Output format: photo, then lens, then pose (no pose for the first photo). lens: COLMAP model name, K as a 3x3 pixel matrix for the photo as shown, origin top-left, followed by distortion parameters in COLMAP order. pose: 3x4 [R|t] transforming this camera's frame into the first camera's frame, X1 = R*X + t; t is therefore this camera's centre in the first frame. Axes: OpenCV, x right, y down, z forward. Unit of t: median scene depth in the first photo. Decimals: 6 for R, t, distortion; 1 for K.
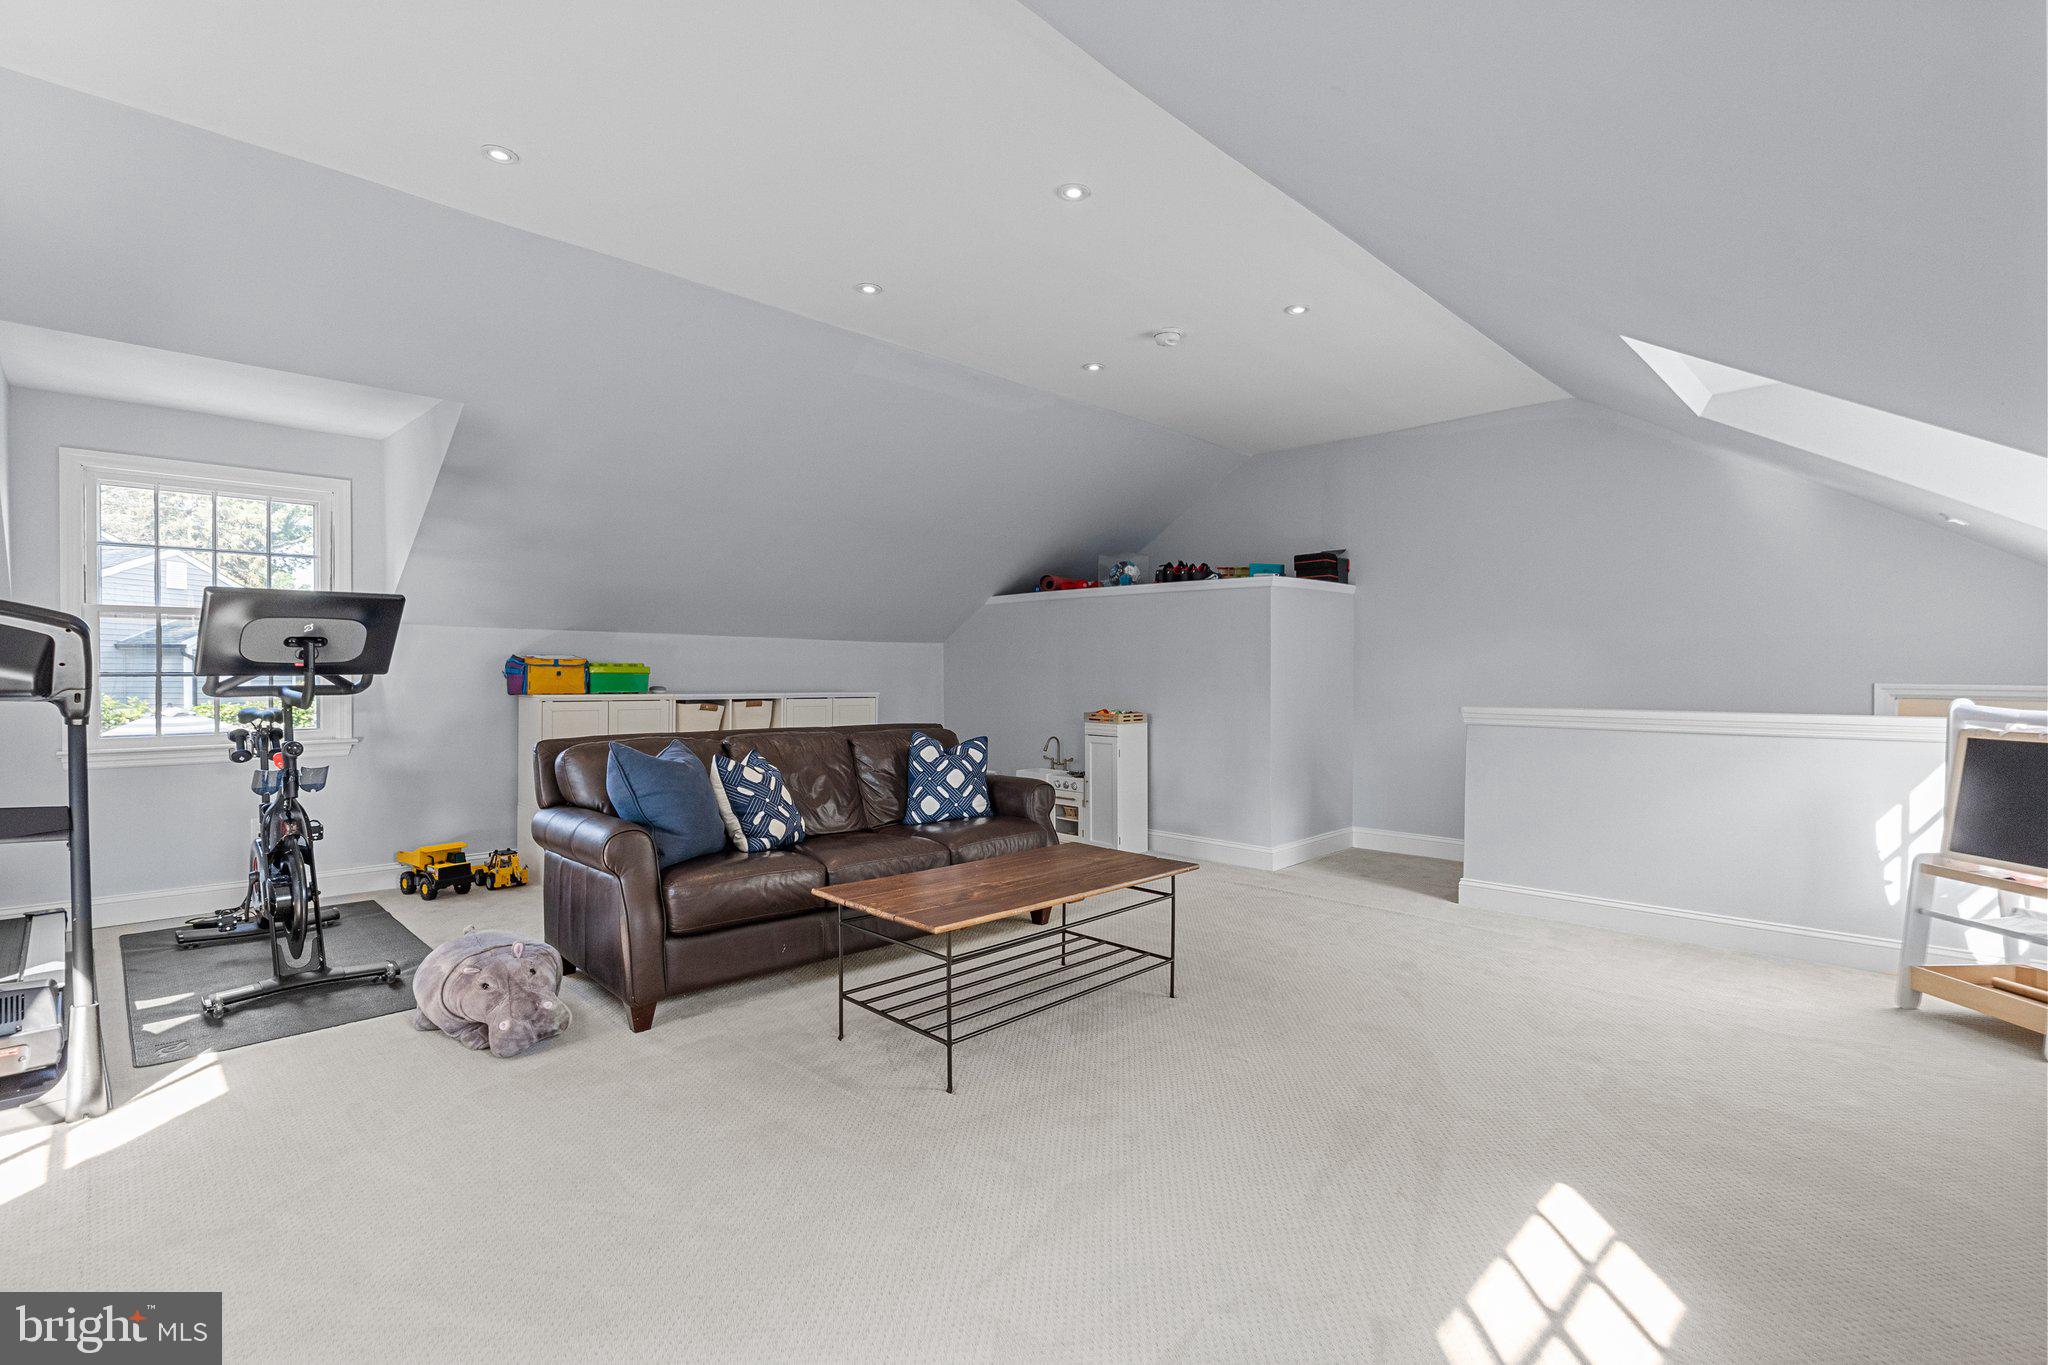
lens RADIAL K [[943.5, 0, 1012.5], [0, 943.5, 683.2], [0, 0, 1]] dist [-0.013918, 0.000088]
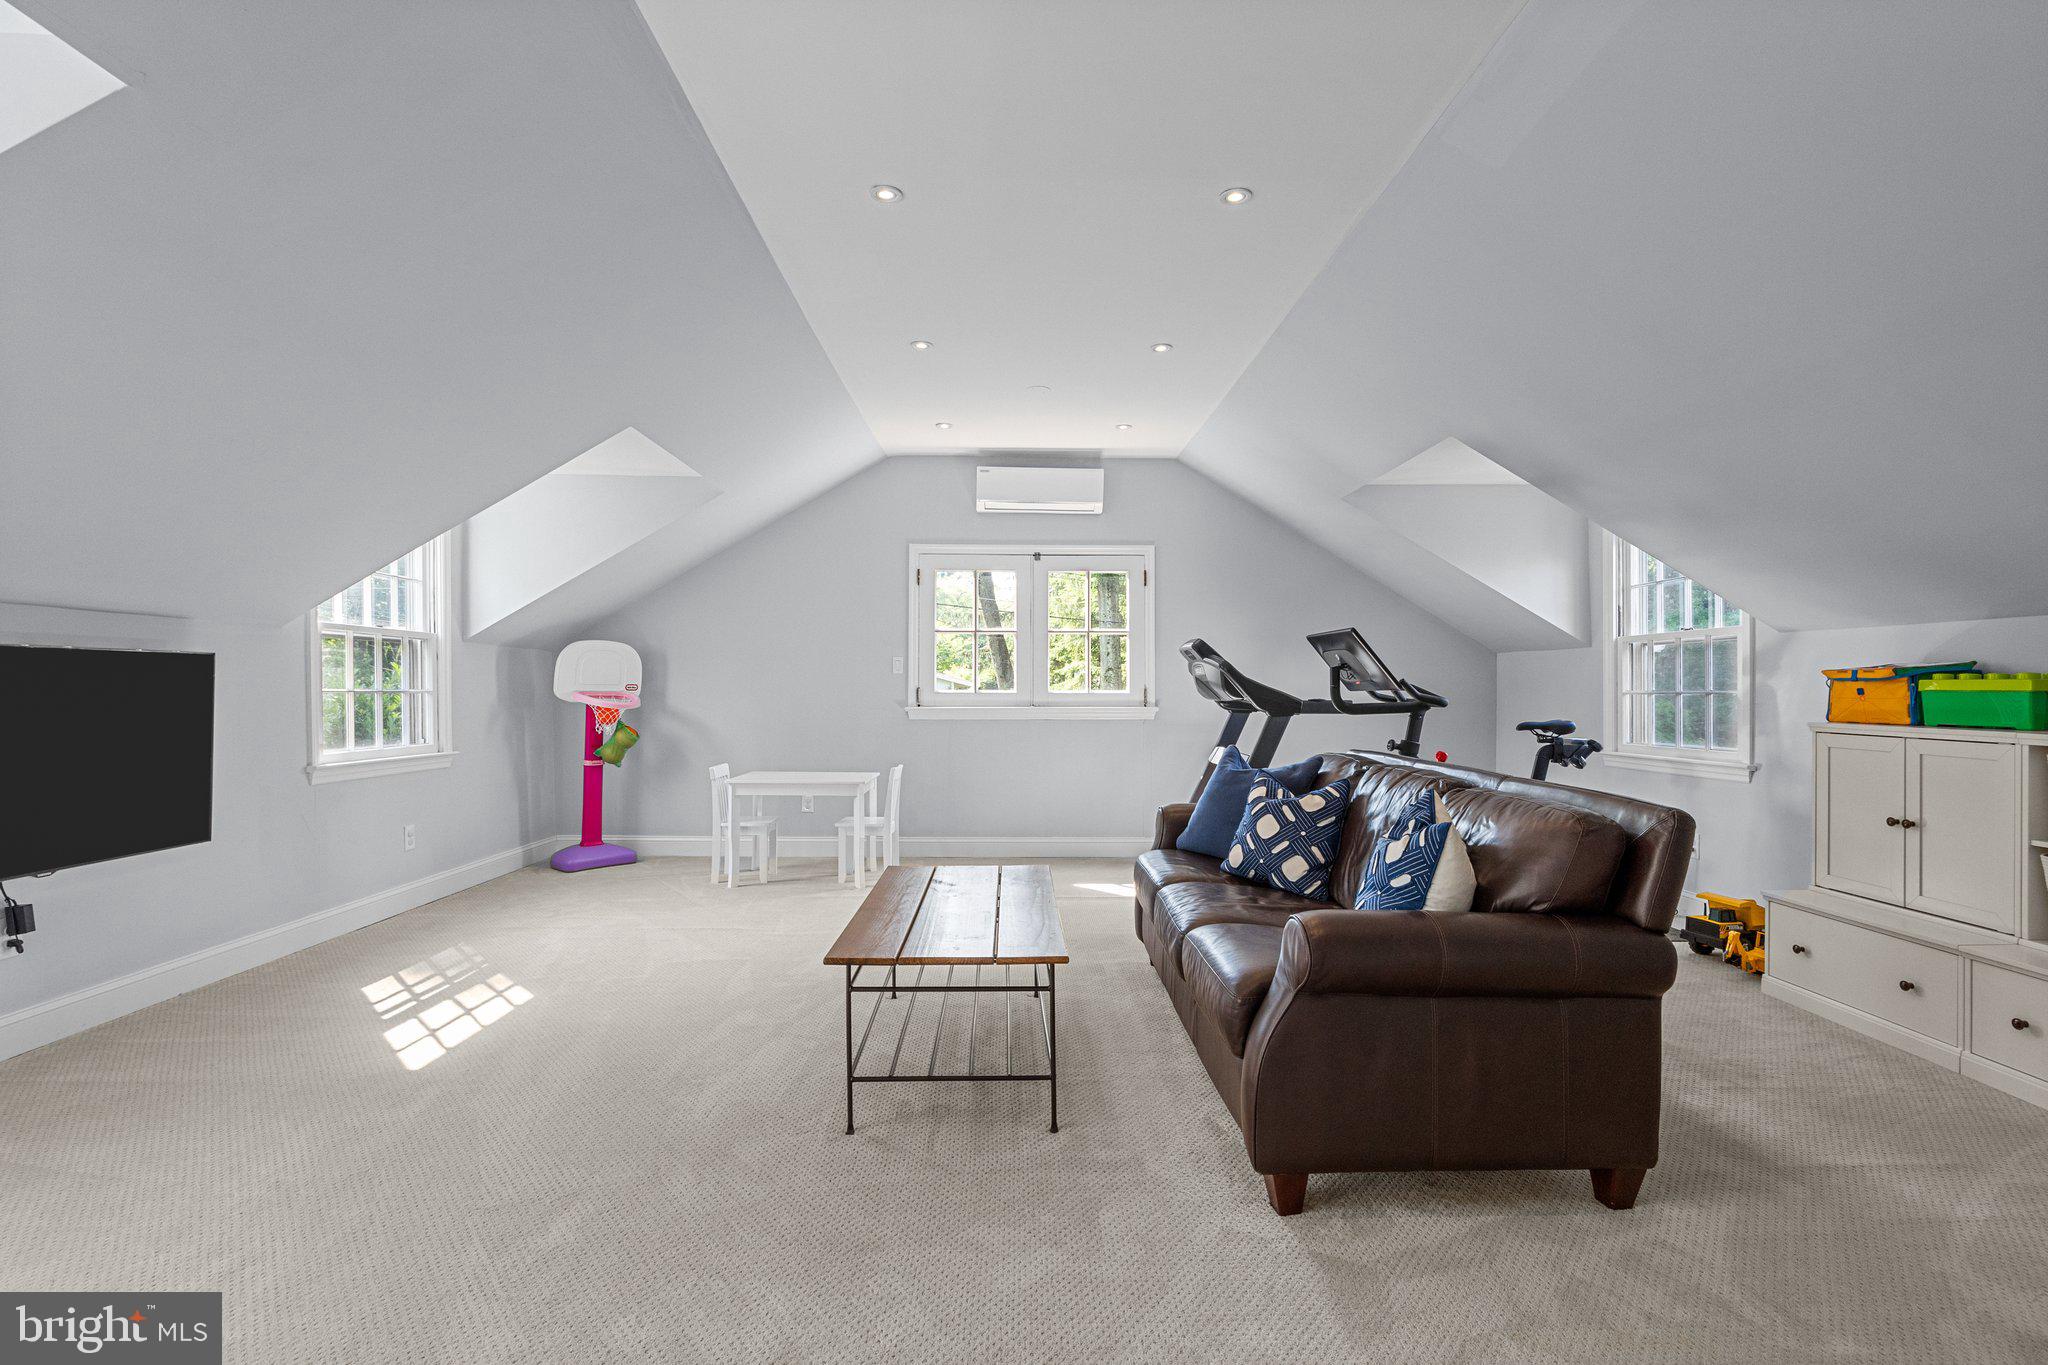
lens RADIAL K [[943.5, 0, 1020.3], [0, 943.5, 691.5], [0, 0, 1]] dist [-0.013918, 0.000088]
pose [[-0.687284, -0.006458, -0.726360, 0.634305], [-0.012682, 0.999915, 0.003109, -0.008358], [0.726278, 0.011349, -0.687307, 1.660777]]
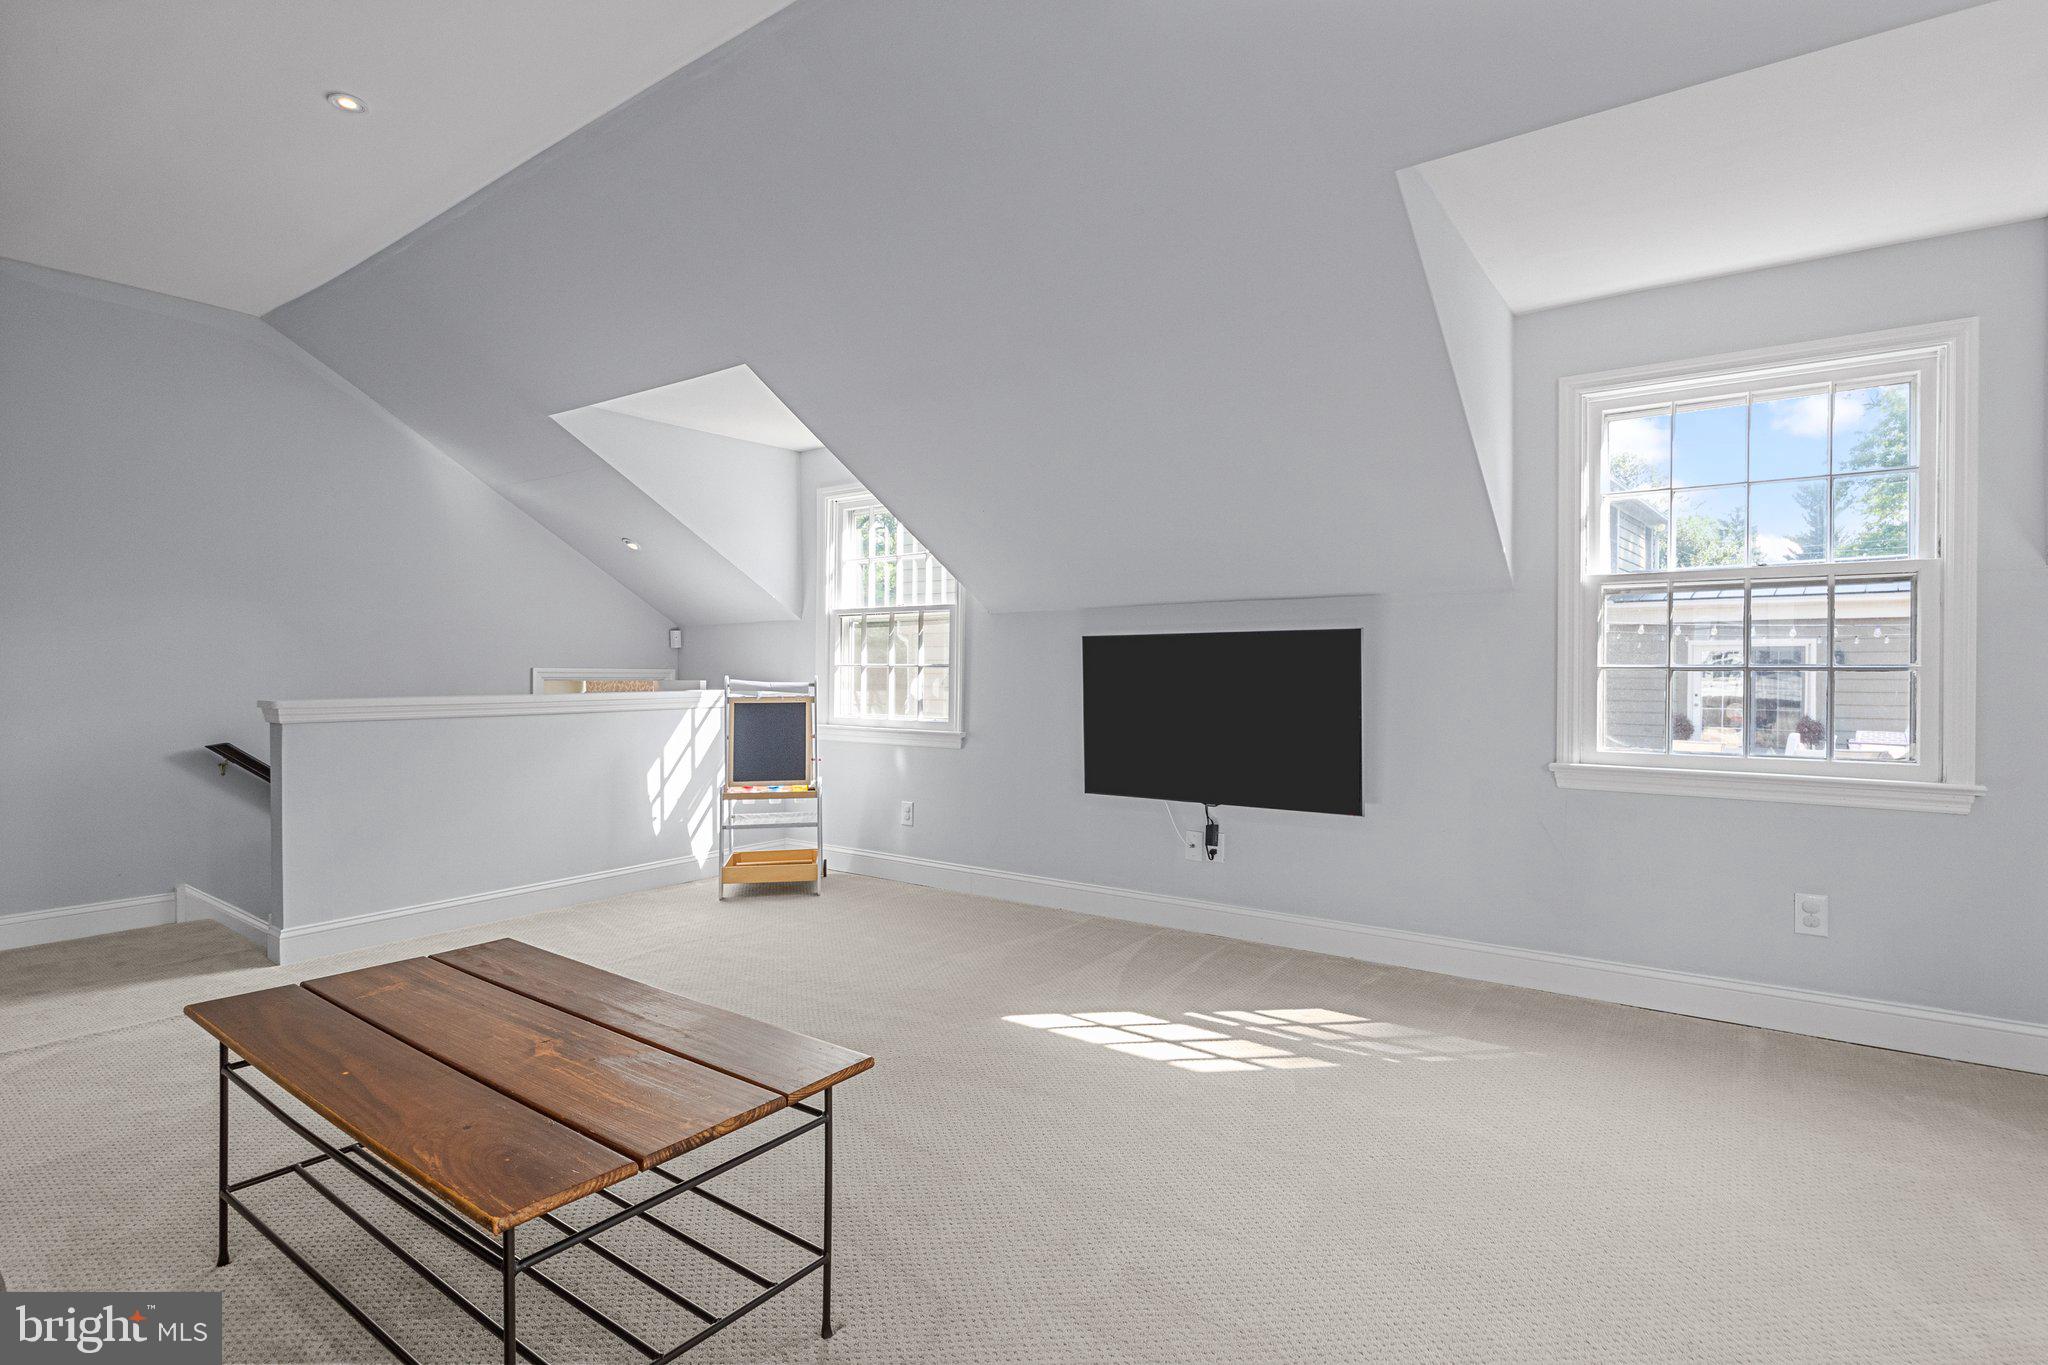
lens RADIAL K [[998.3, 0, 1020.5], [0, 998.3, 672.1], [0, 0, 1]] dist [0.001944, 0.000242]
pose [[-0.162696, -0.015322, 0.986557, -0.599351], [0.012045, 0.999774, 0.017513, -0.012124], [-0.986603, 0.014732, -0.162475, 0.801976]]
